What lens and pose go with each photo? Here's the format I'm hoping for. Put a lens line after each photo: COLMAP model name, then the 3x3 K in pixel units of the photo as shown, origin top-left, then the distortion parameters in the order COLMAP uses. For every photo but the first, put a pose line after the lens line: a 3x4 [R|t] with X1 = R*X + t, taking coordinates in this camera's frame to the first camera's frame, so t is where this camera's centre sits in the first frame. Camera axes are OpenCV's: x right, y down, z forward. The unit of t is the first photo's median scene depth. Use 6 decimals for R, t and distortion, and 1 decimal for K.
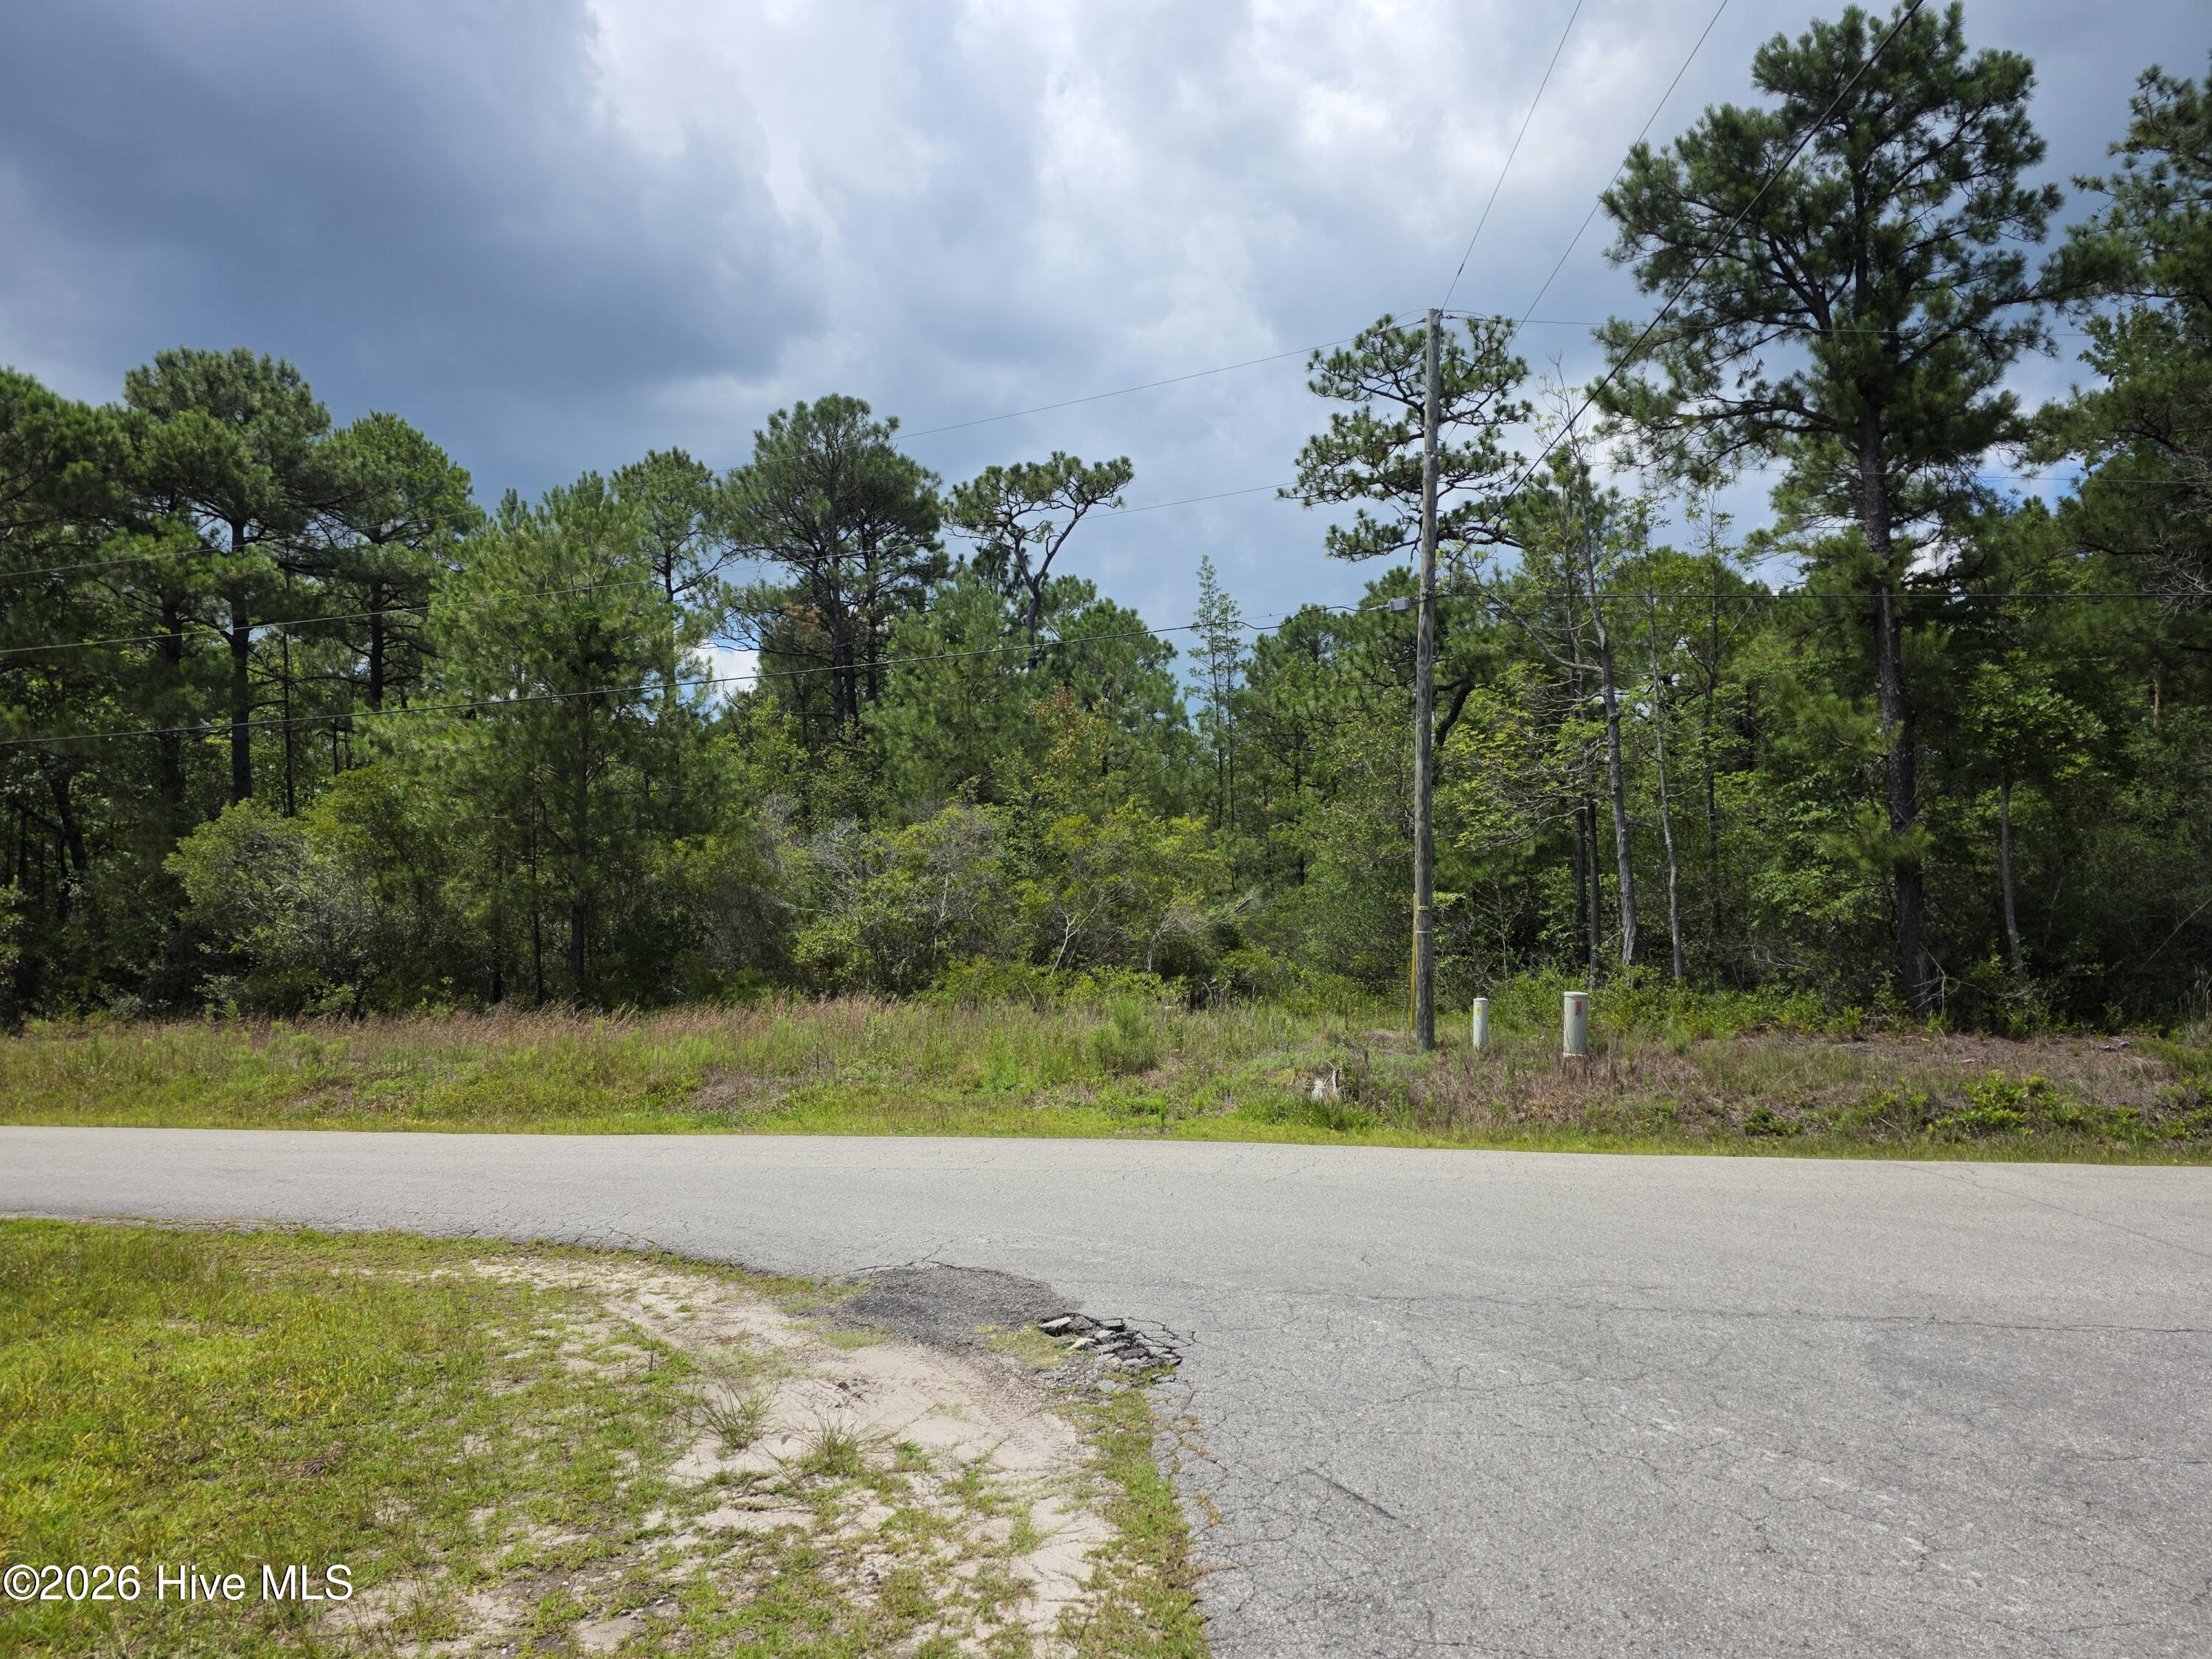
lens RADIAL K [[1472.5, 0, 1112.7], [0, 1472.5, 848.0], [0, 0, 1]] dist [0.057576, -0.057836]
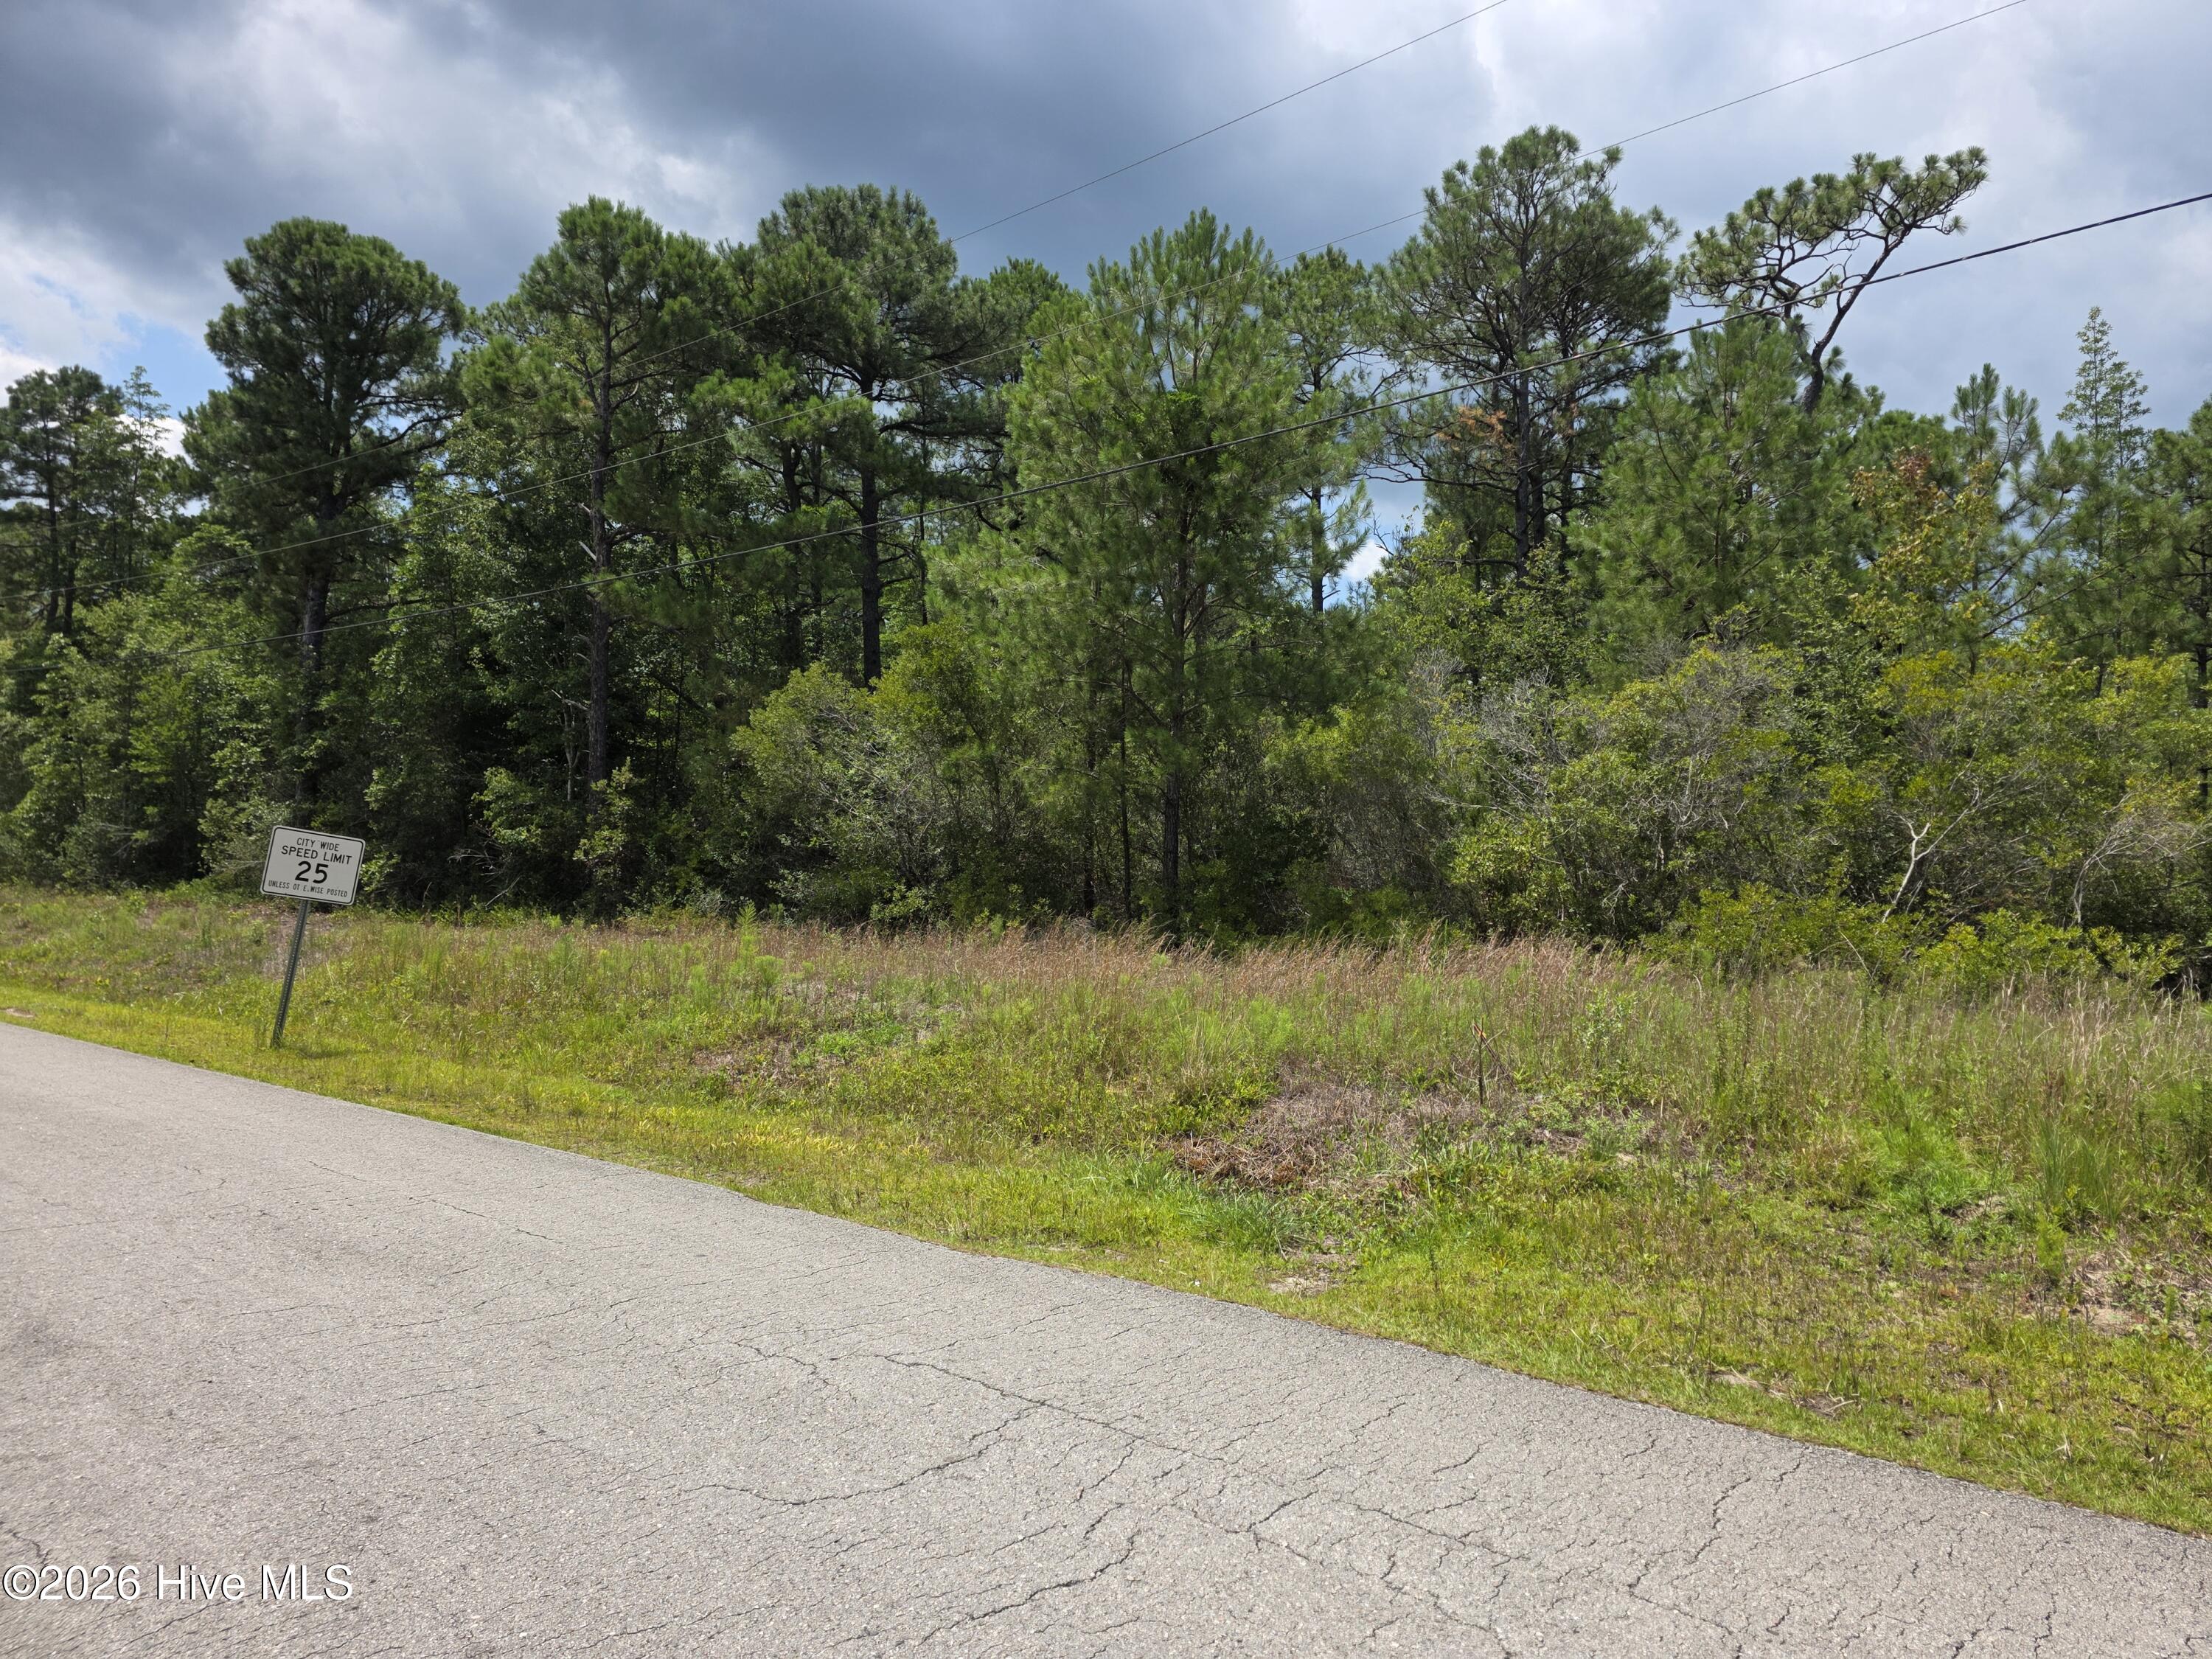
lens RADIAL K [[1465.2, 0, 1126.8], [0, 1465.2, 848.8], [0, 0, 1]] dist [0.058298, -0.050118]
pose [[0.903756, 0.028743, -0.427081, -0.056022], [-0.005904, 0.998485, 0.054705, 0.023126], [0.428006, -0.046919, 0.902557, 0.293542]]
